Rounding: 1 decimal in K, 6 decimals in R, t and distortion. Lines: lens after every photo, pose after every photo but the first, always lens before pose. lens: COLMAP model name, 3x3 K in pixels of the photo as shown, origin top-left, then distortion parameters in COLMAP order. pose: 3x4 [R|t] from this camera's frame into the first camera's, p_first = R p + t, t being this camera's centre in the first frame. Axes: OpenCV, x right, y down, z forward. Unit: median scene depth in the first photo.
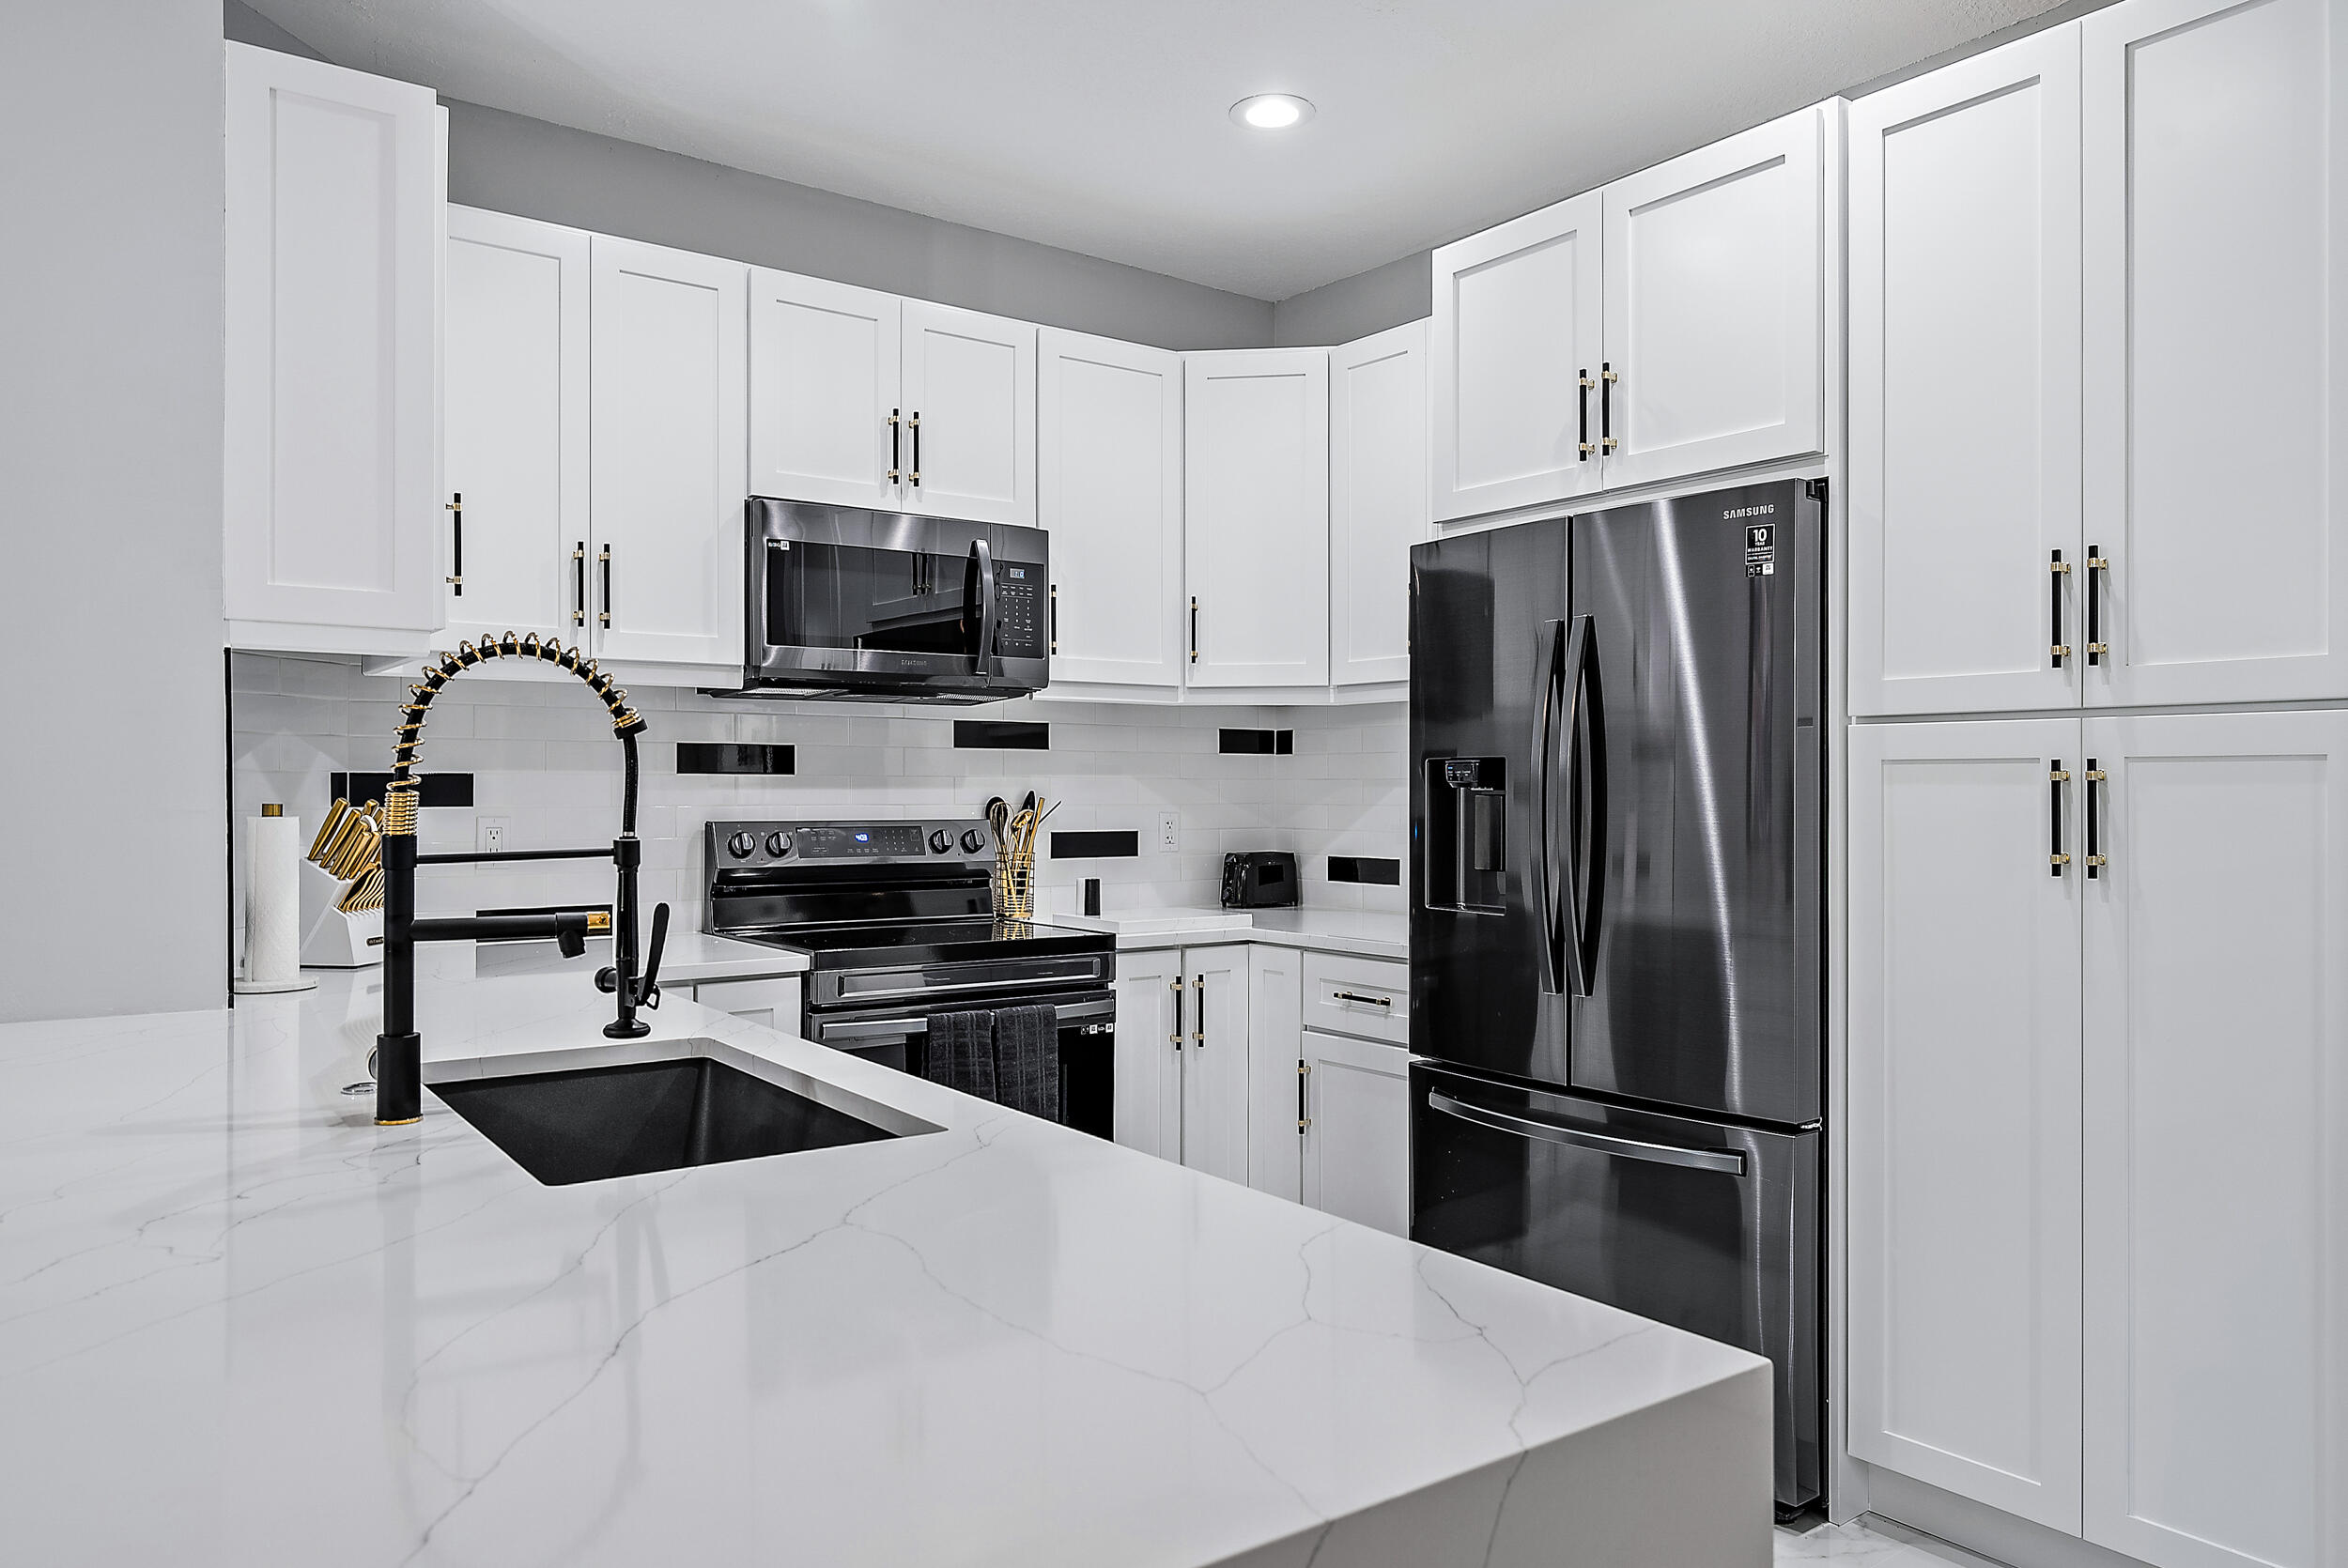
lens RADIAL K [[1583.8, 0, 1168.2], [0, 1583.8, 785.5], [0, 0, 1]] dist [0.002752, 0.001196]
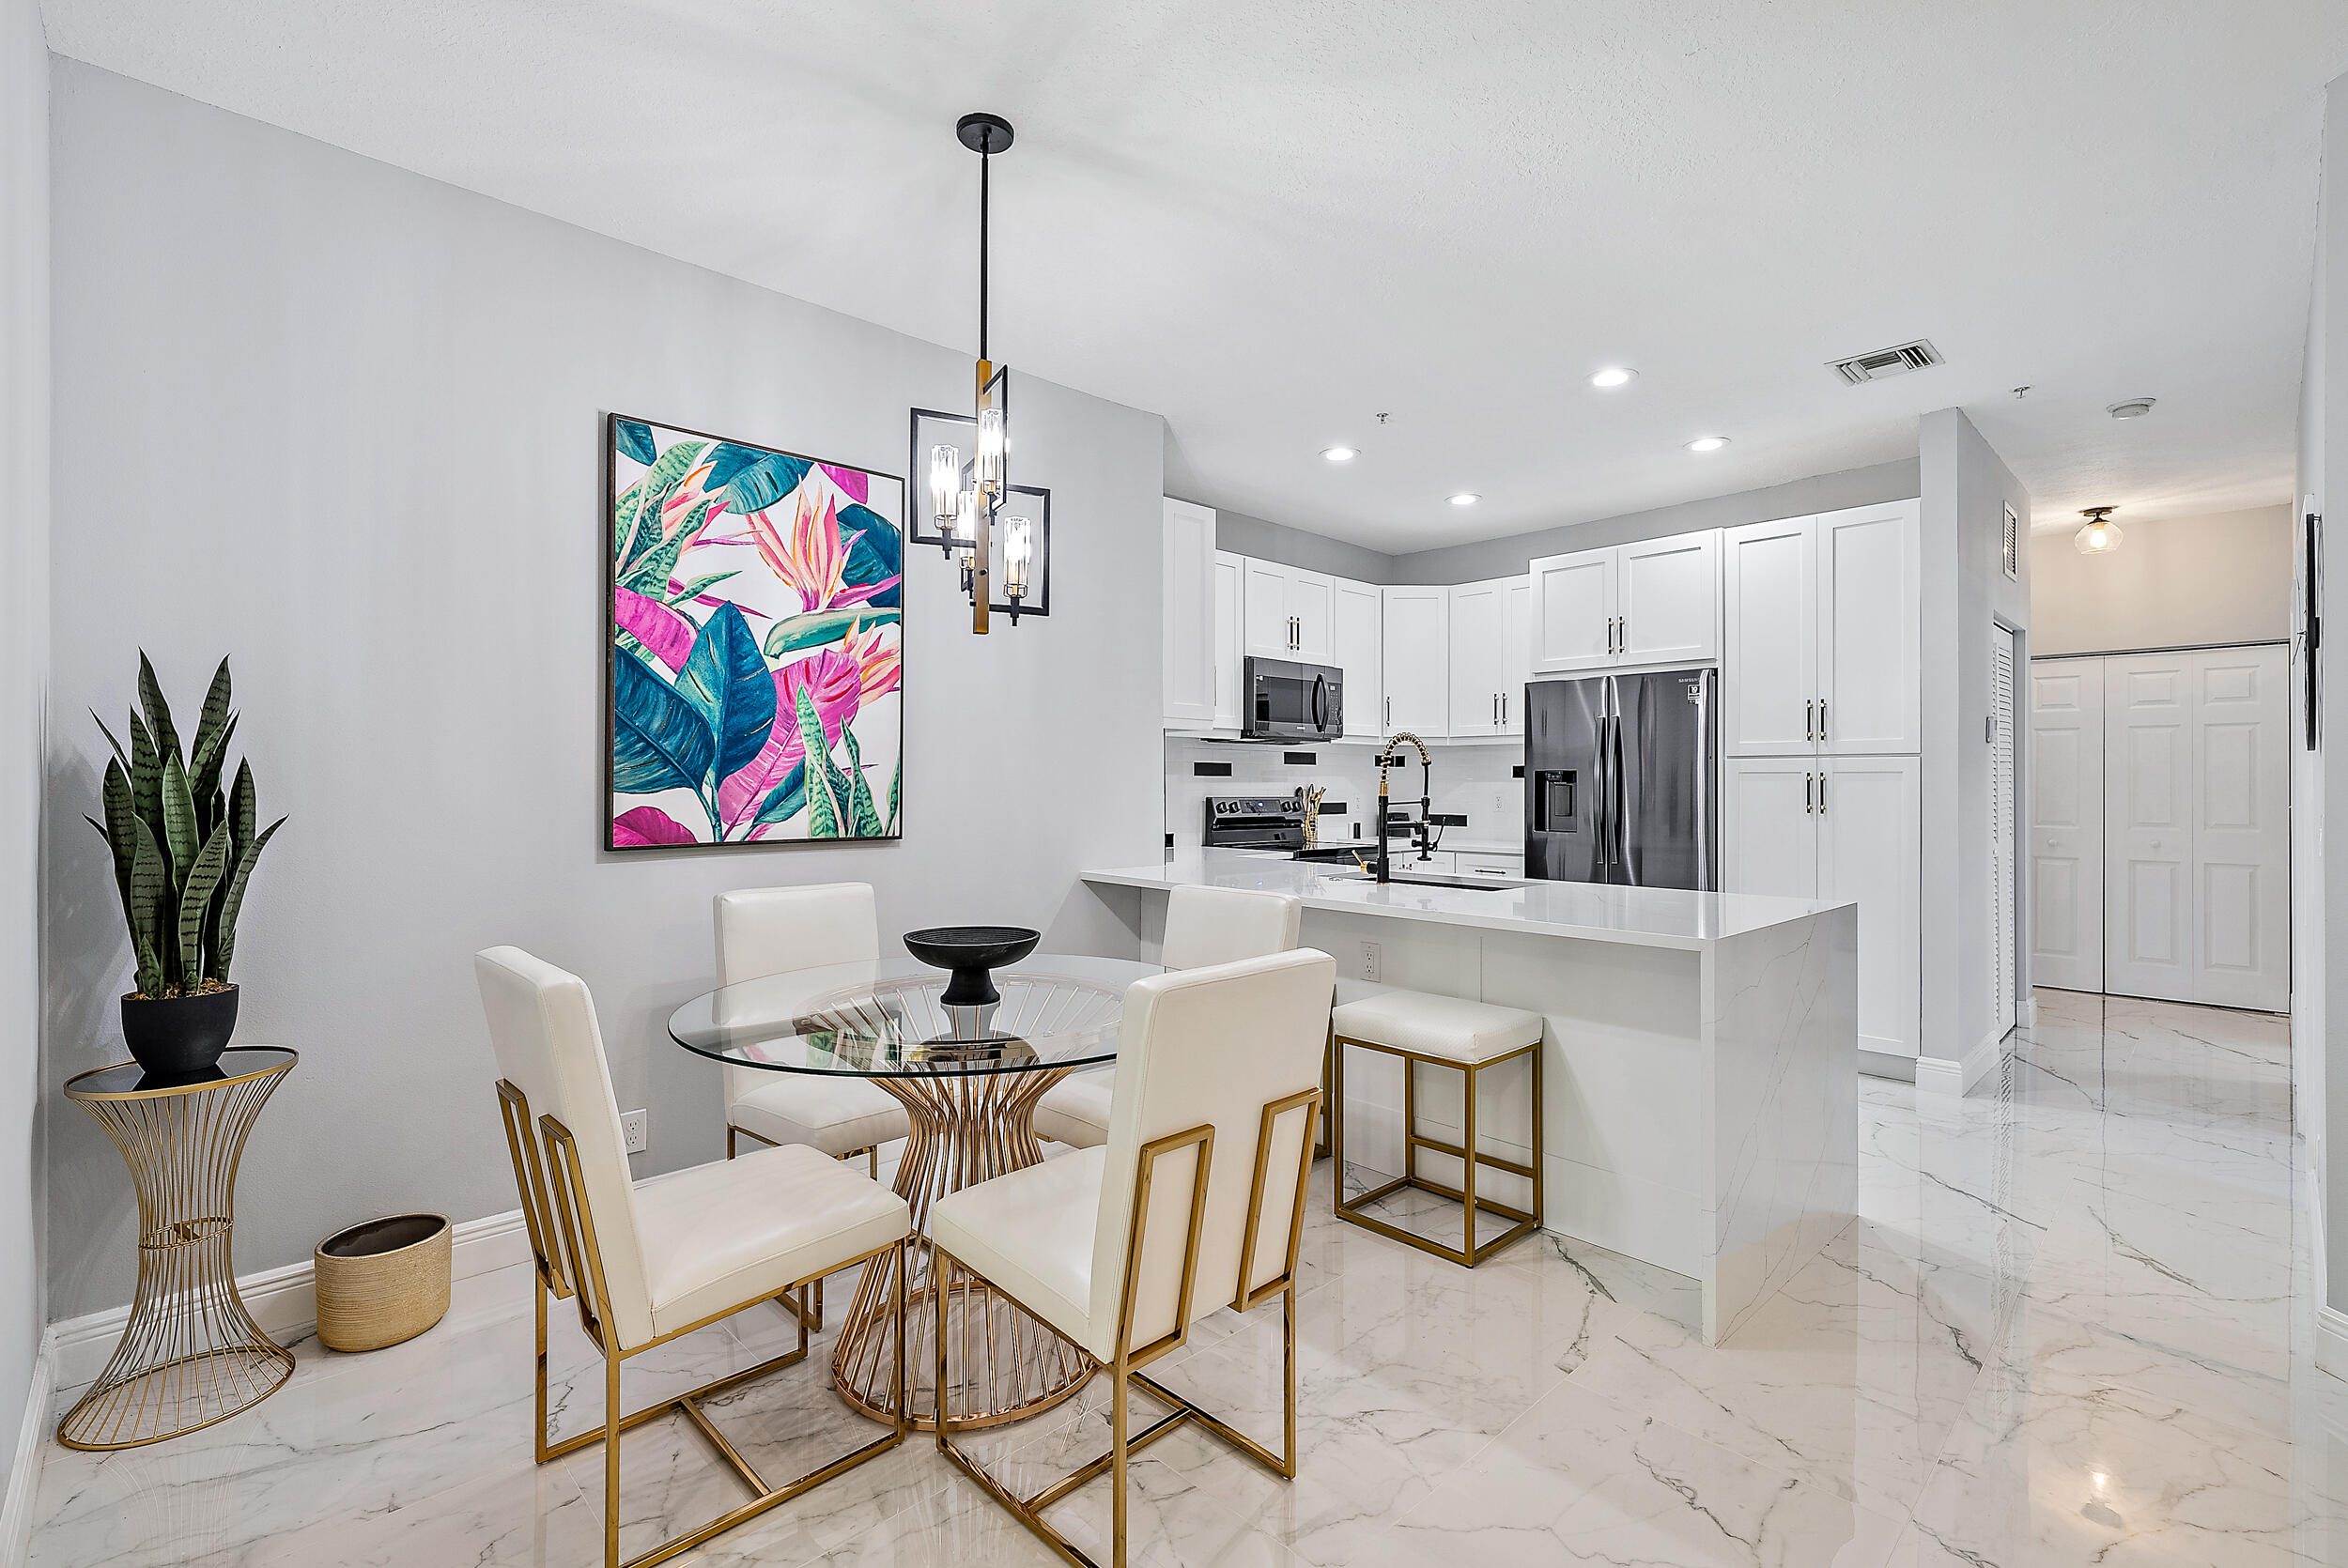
lens RADIAL K [[1056.5, 0, 1173.8], [0, 1056.5, 786.5], [0, 0, 1]] dist [0.002844, -0.000122]
pose [[0.991880, 0.000678, 0.127175, -0.557628], [-0.001183, 0.999992, 0.003899, 0.002017], [-0.127171, -0.004018, 0.991873, -0.511726]]
